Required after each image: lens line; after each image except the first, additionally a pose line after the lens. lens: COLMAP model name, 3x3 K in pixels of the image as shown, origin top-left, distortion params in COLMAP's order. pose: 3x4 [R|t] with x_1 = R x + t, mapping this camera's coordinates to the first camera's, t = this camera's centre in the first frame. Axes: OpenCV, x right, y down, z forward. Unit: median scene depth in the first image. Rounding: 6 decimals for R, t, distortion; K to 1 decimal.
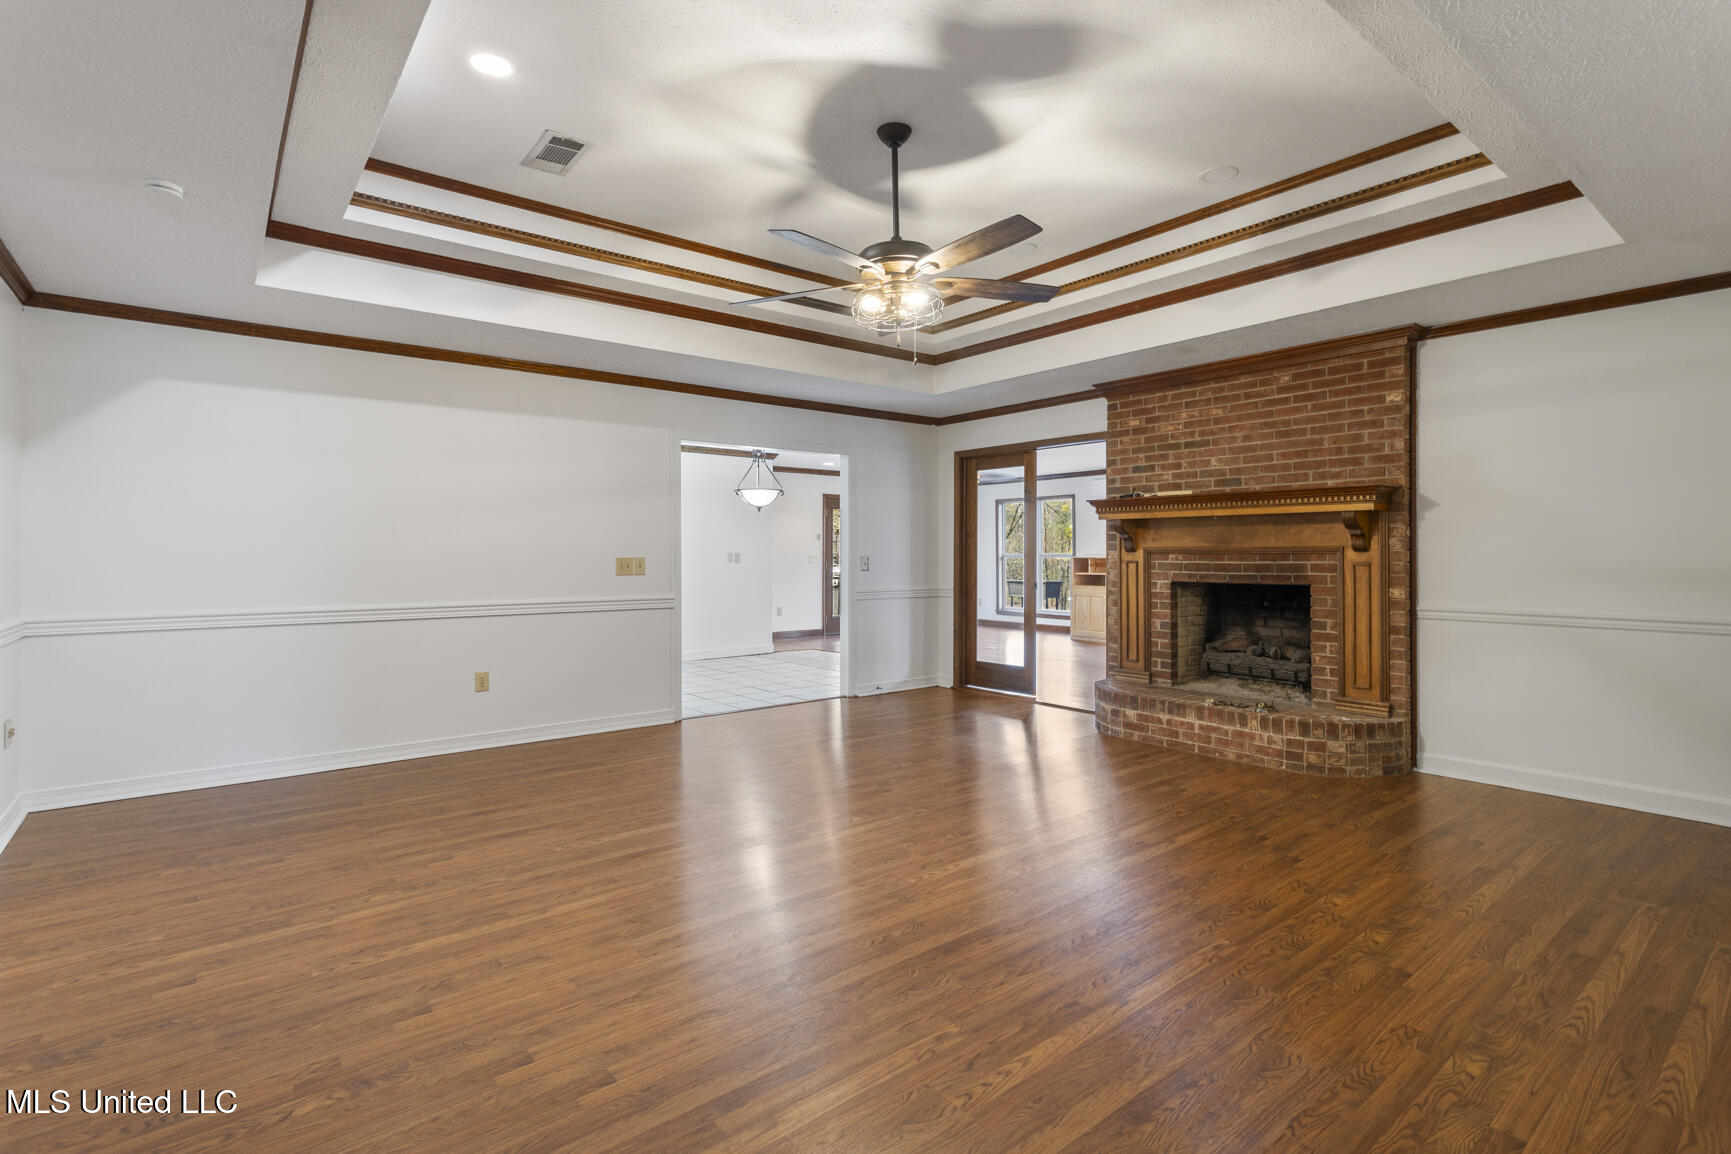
lens RADIAL K [[826.8, 0, 864.7], [0, 826.8, 547.8], [0, 0, 1]] dist [-0.000503, 0.000088]
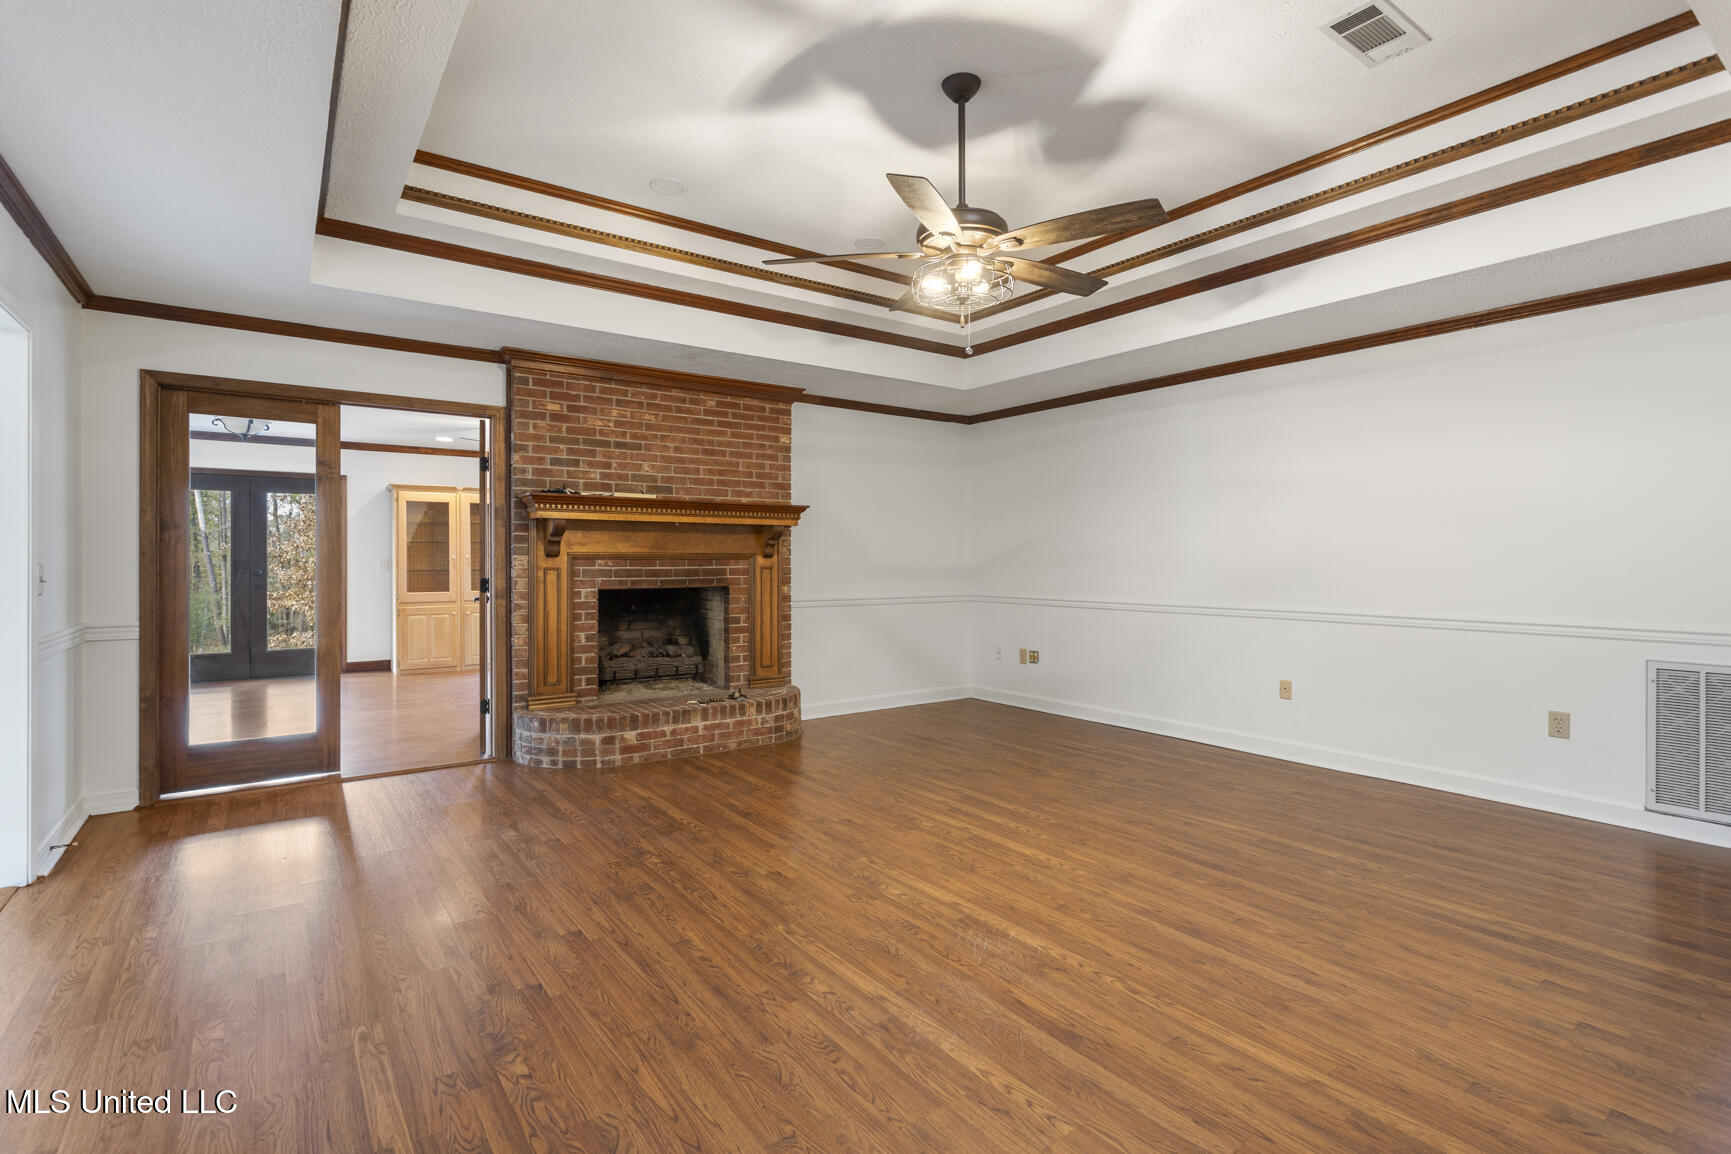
lens RADIAL K [[822.8, 0, 866.5], [0, 822.8, 560.2], [0, 0, 1]] dist [0.001062, 0.000080]
pose [[0.047835, 0.001404, 0.998854, -0.574458], [-0.007259, 0.999973, -0.001058, 0.007512], [-0.998829, -0.007200, 0.047844, 0.710229]]
